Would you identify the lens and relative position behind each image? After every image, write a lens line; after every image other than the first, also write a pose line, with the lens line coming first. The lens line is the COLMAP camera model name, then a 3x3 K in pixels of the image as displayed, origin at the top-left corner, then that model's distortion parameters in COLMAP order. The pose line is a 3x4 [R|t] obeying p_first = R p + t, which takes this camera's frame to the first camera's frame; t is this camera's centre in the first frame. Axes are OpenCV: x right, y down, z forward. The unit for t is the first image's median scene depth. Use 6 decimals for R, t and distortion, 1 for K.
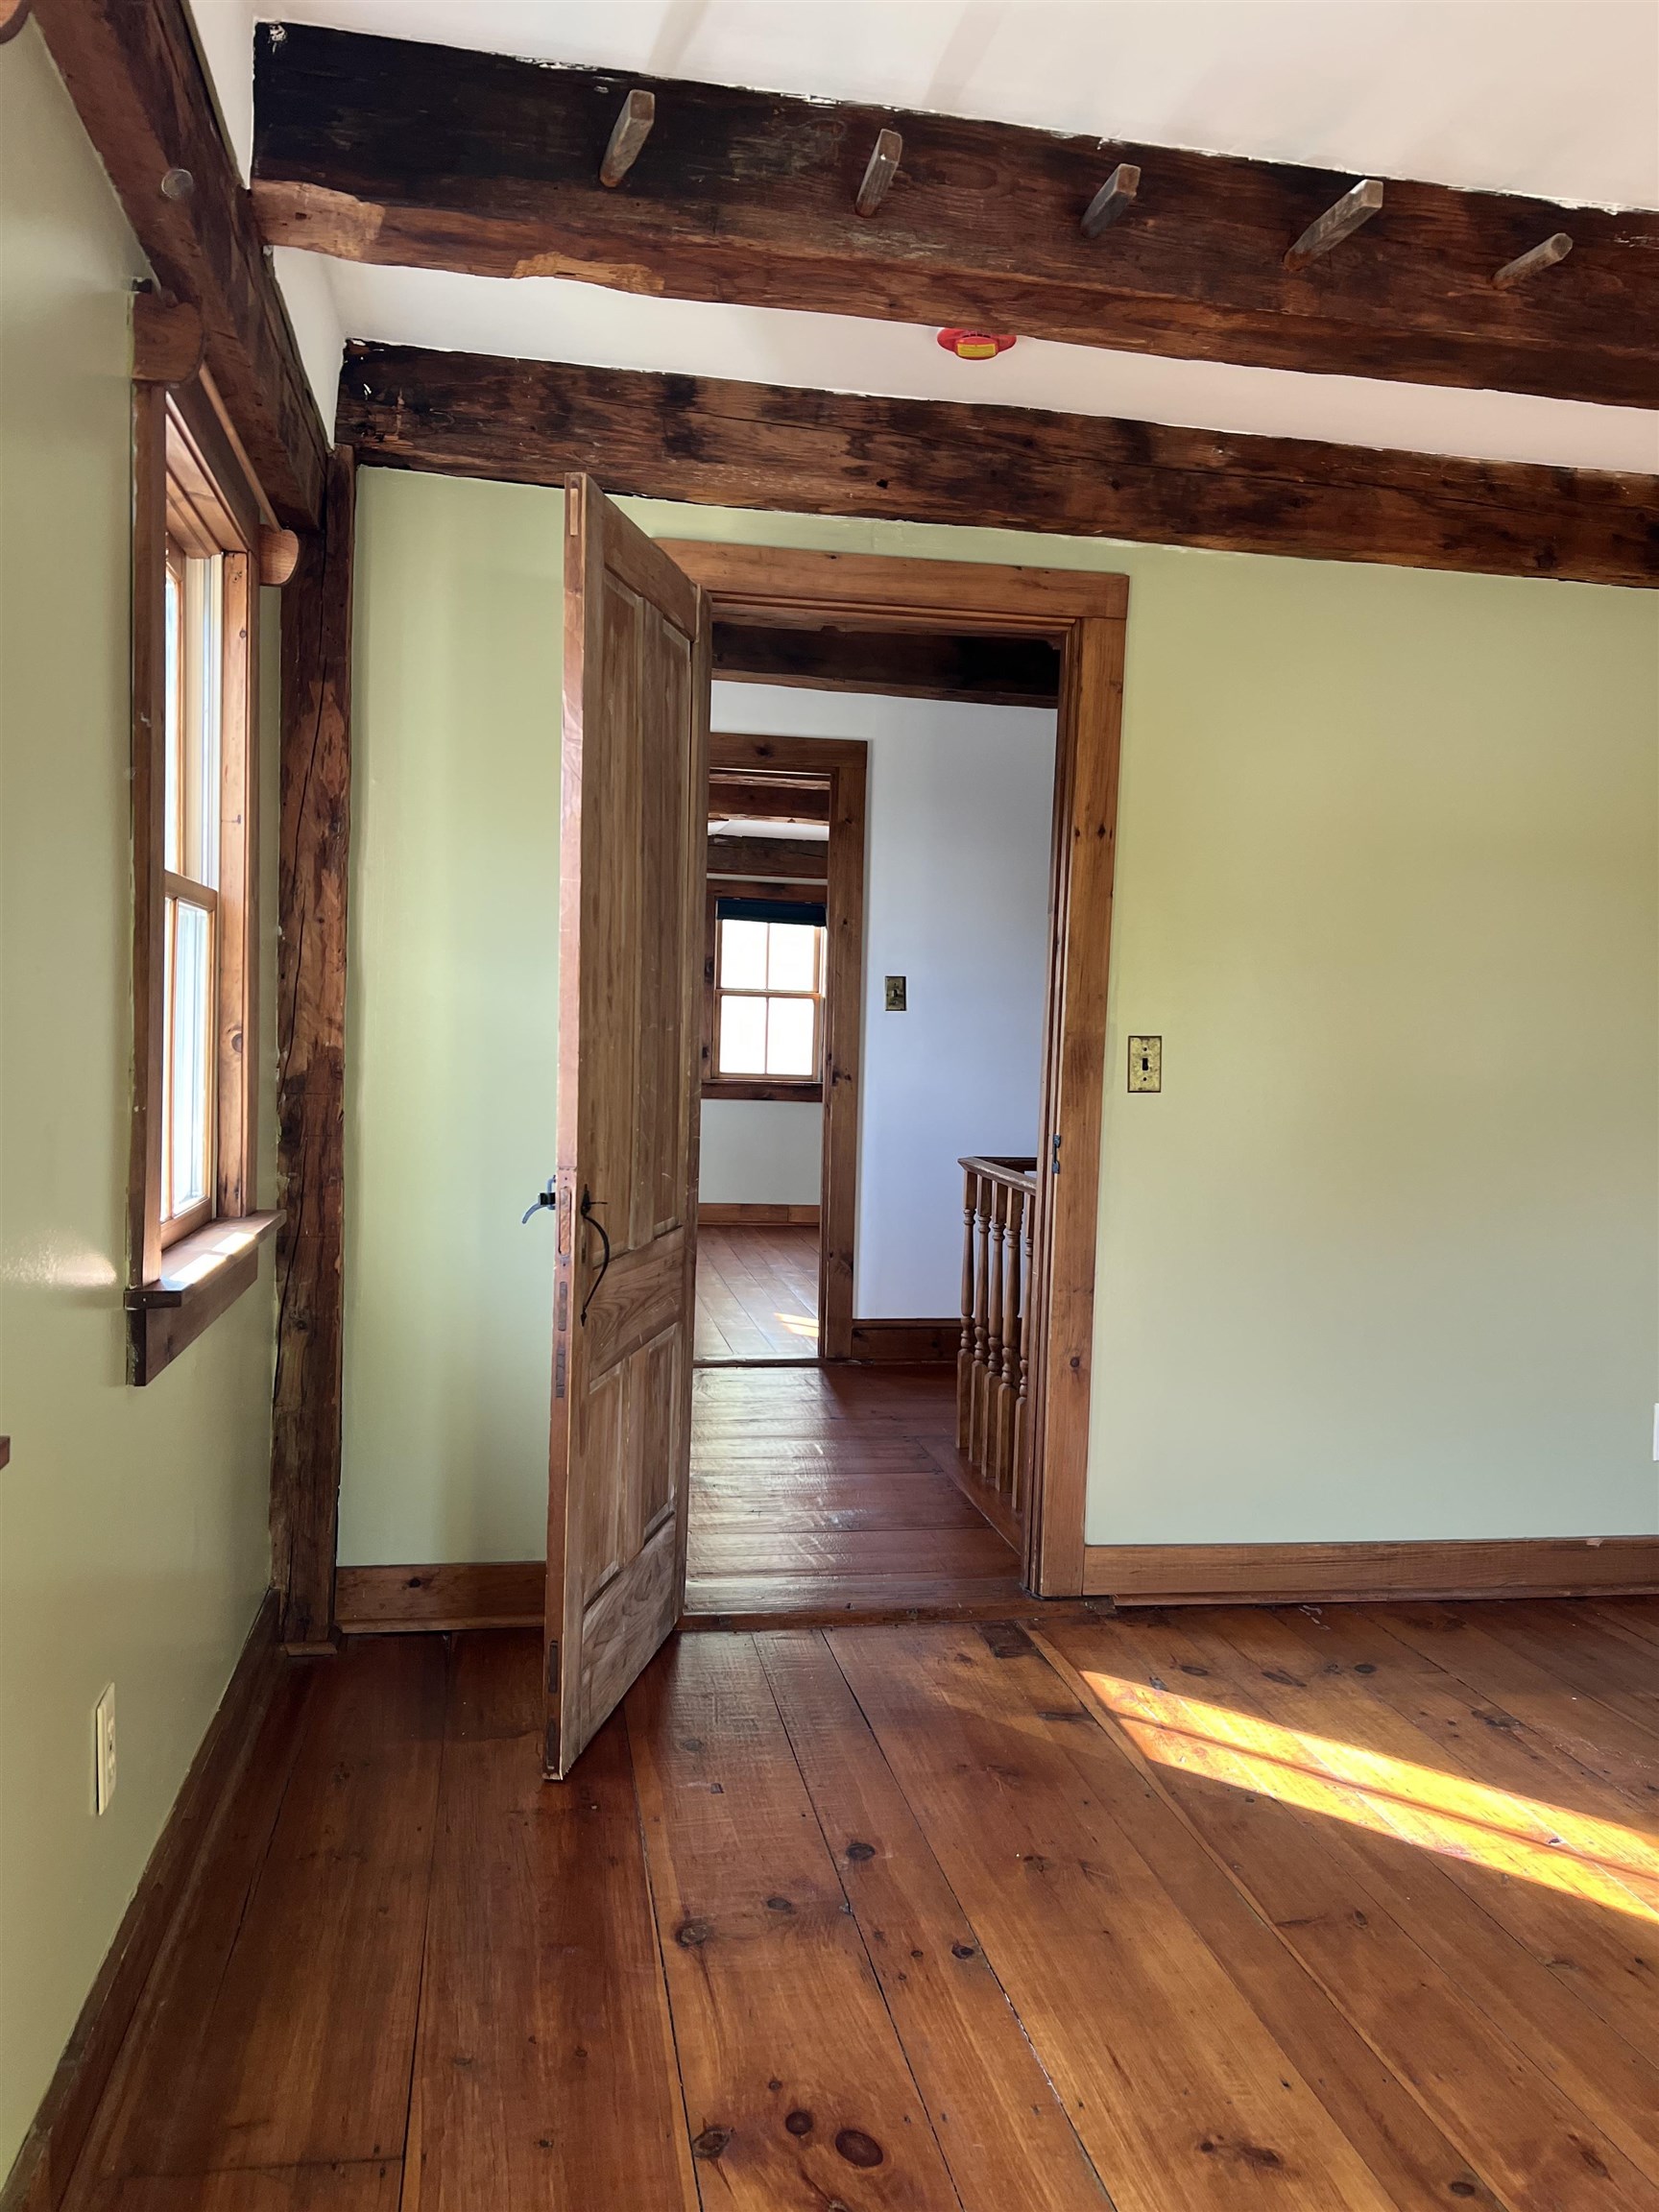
lens RADIAL K [[1663.6, 0, 850.4], [0, 1663.6, 1107.8], [0, 0, 1]] dist [0.027312, -0.033519]
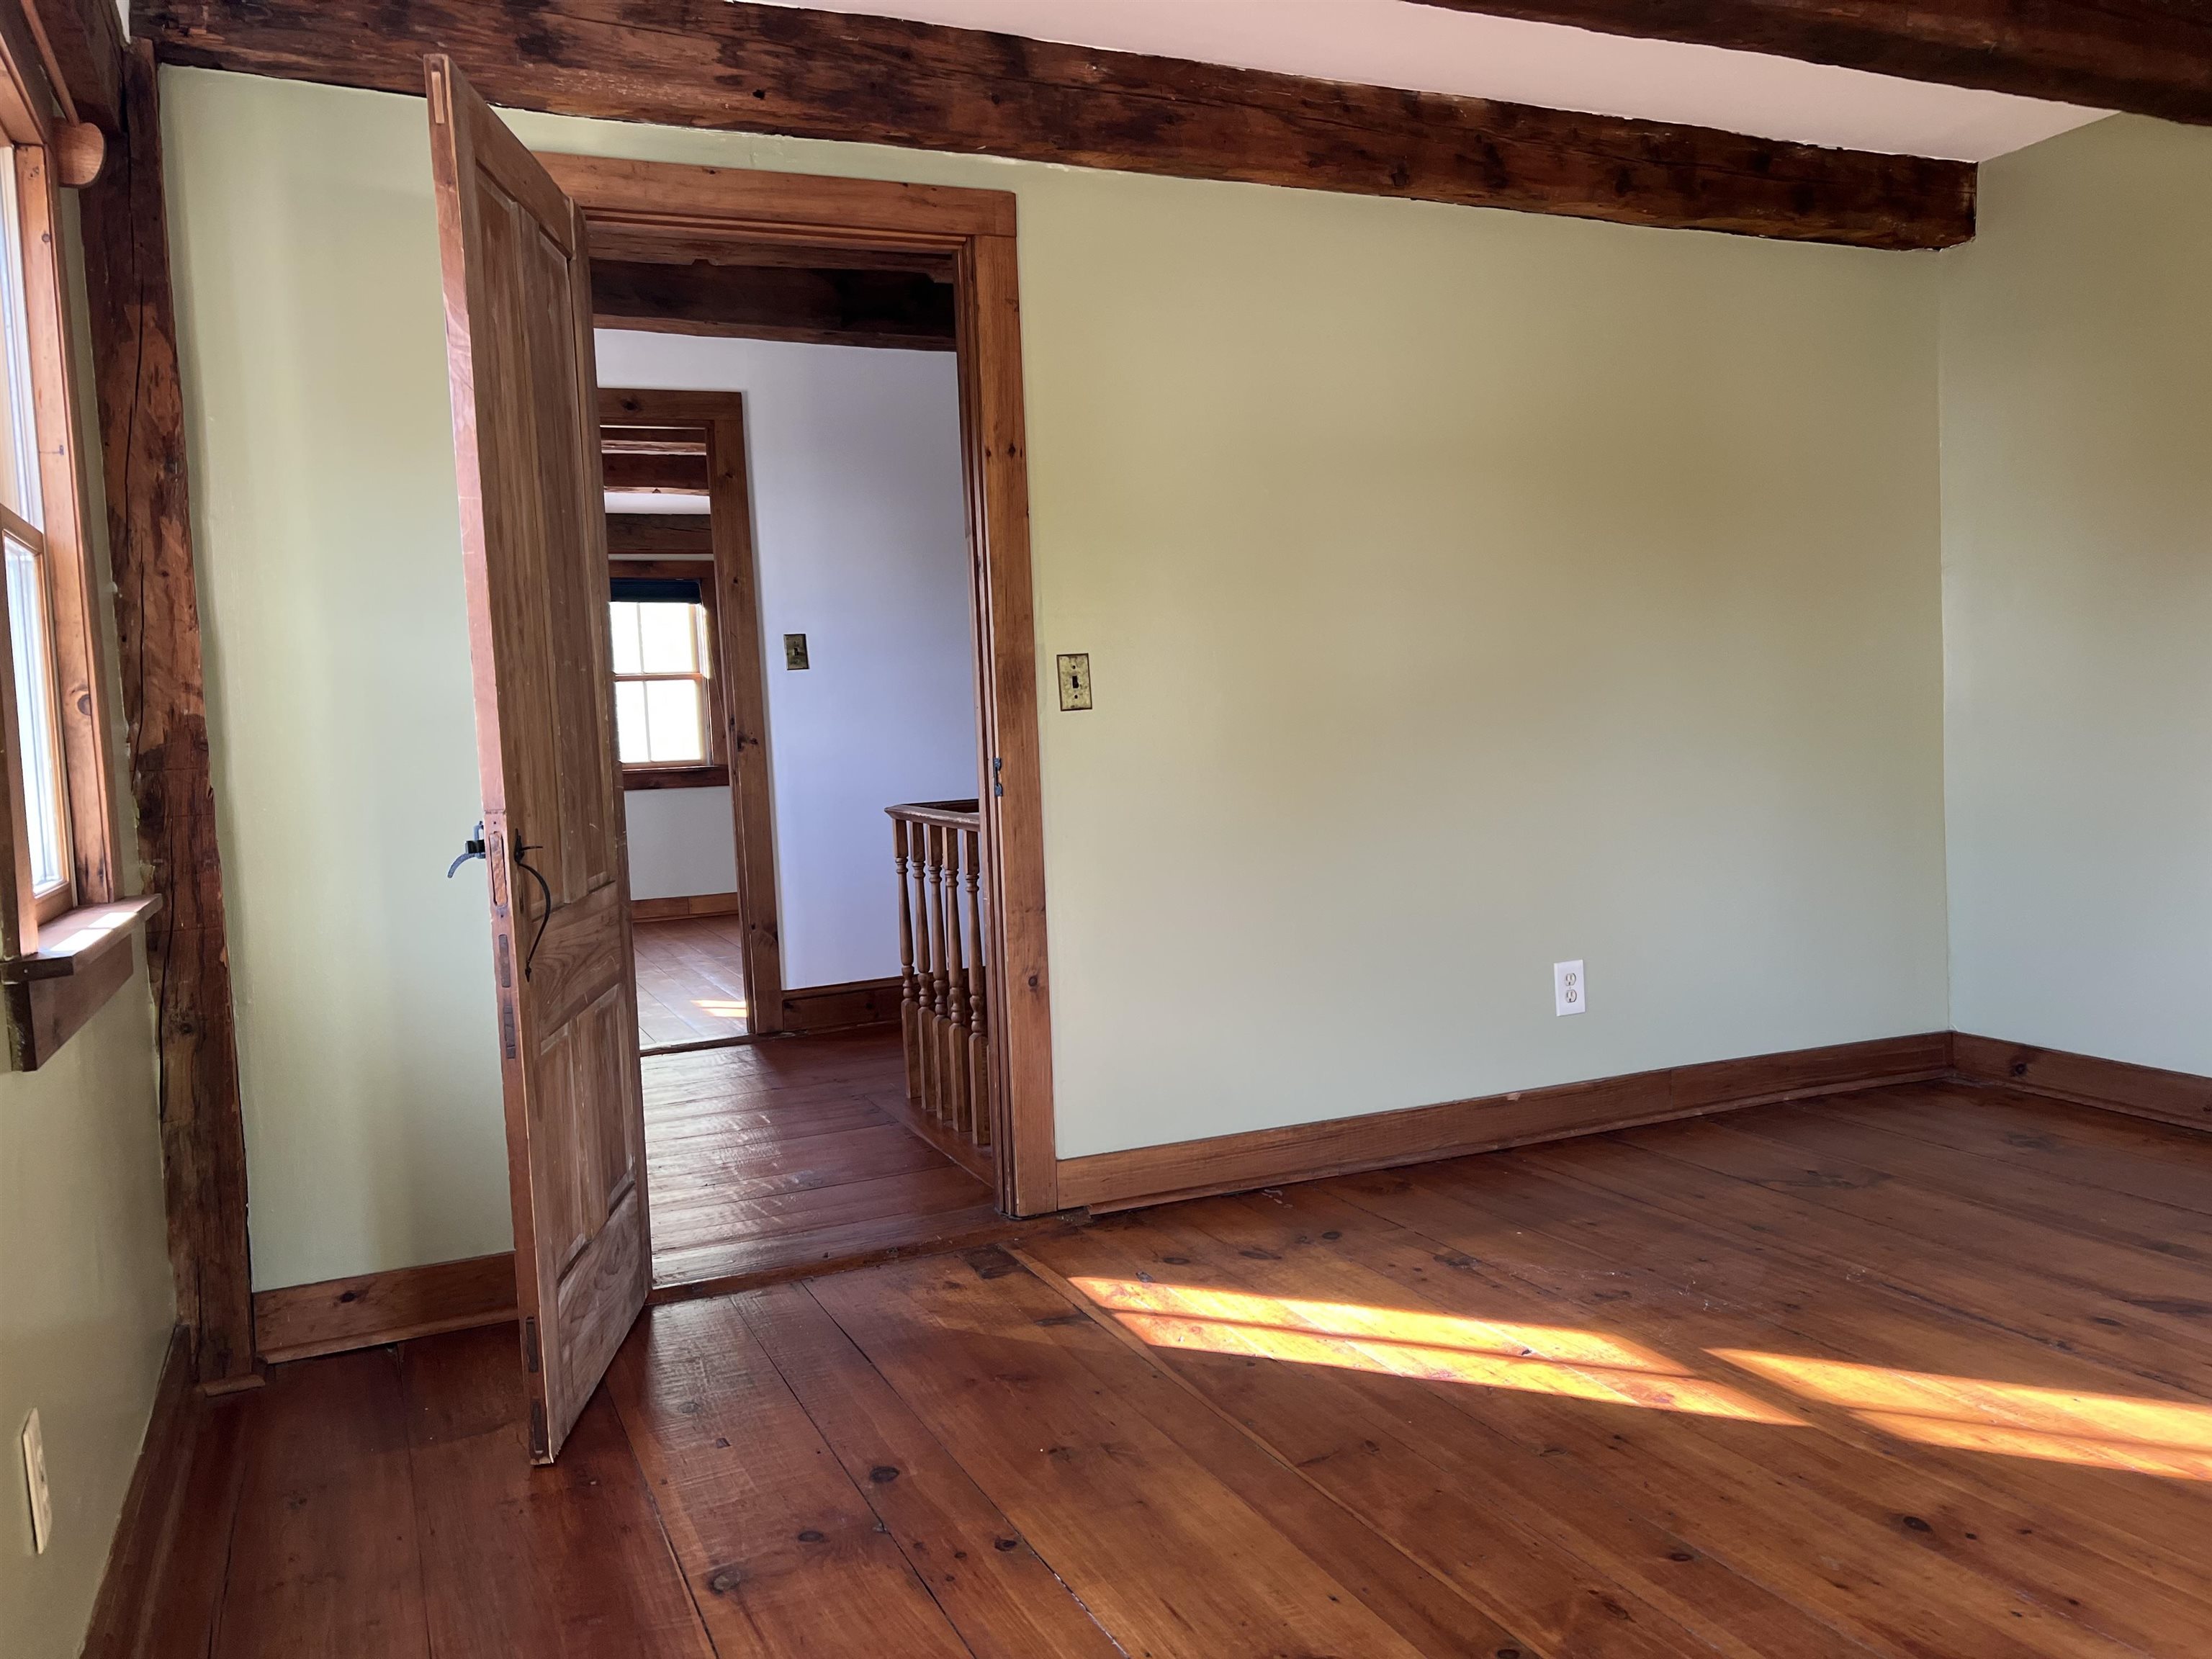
lens RADIAL K [[1663.6, 0, 1120.2], [0, 1663.6, 818.8], [0, 0, 1]] dist [0.027312, -0.033519]
pose [[0.969136, -0.089566, 0.229680, -0.039670], [0.086444, 0.995976, 0.023640, 0.040499], [-0.230873, -0.003056, 0.972979, 0.013412]]
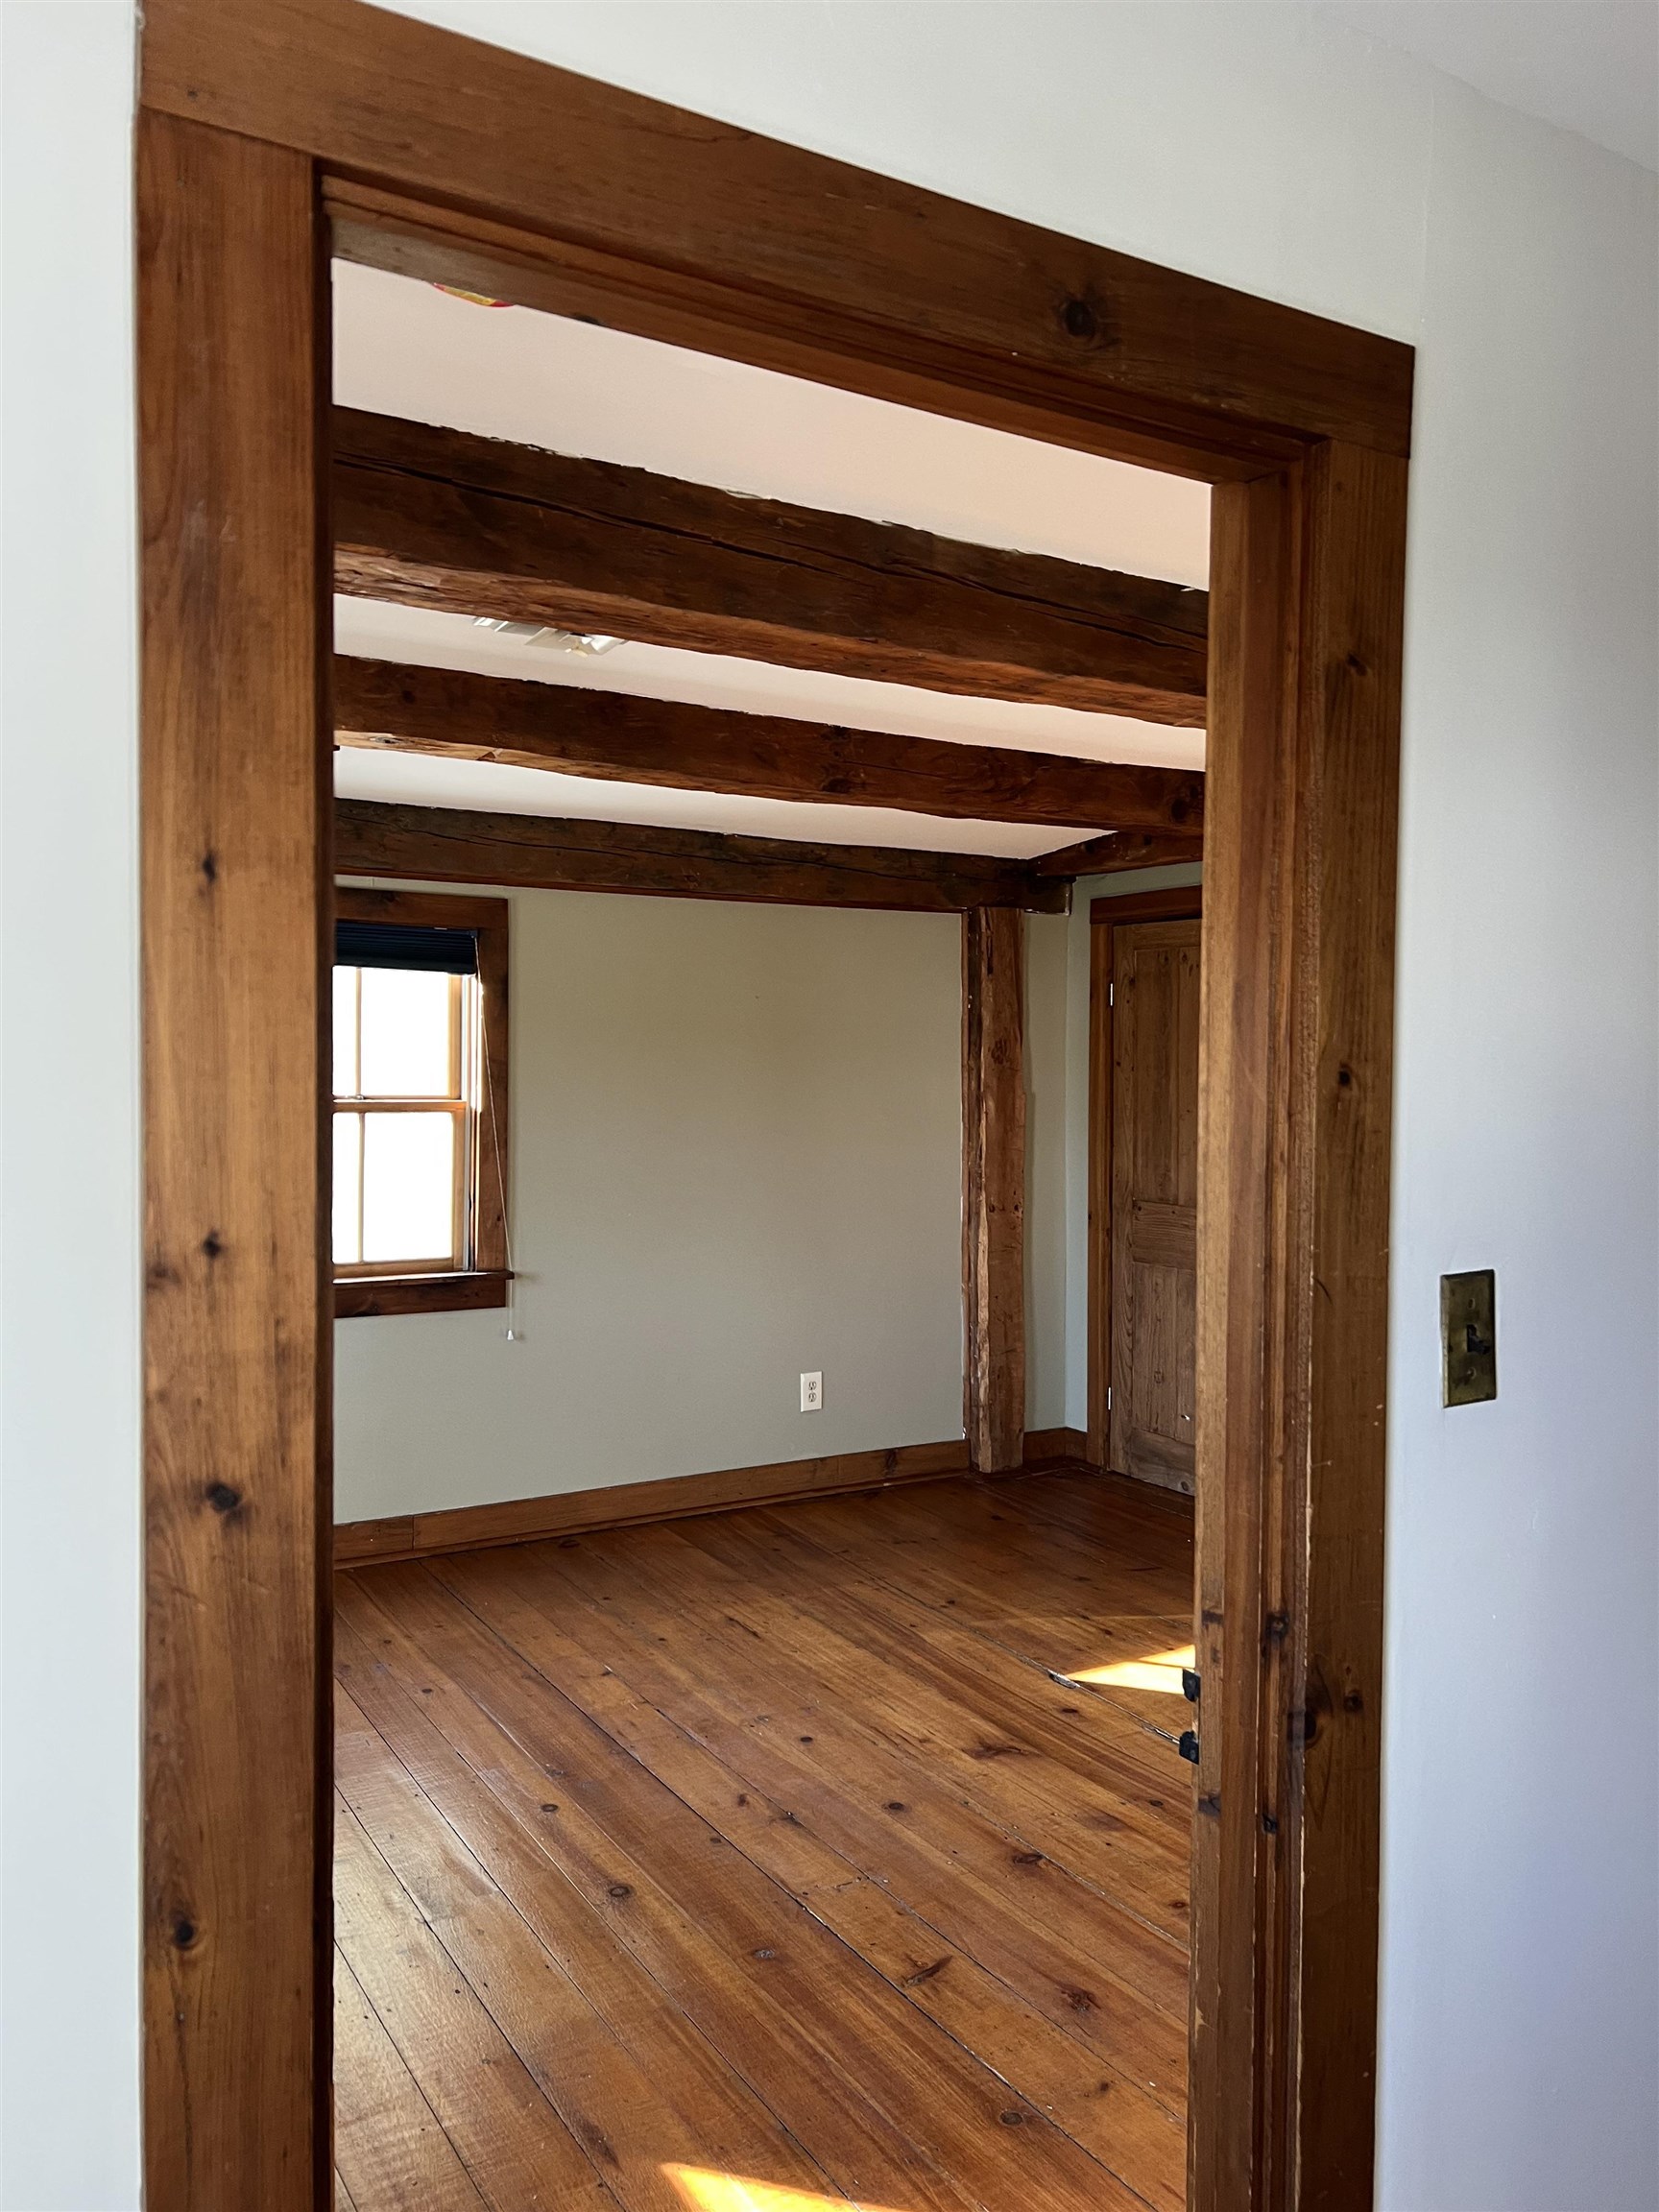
lens RADIAL K [[1663.6, 0, 828.2], [0, 1663.6, 1106.2], [0, 0, 1]] dist [0.027312, -0.033519]
pose [[0.937143, -0.022280, 0.348235, -0.291800], [0.024557, 0.999696, -0.002126, -0.198035], [-0.348082, 0.010544, 0.937405, 1.457178]]
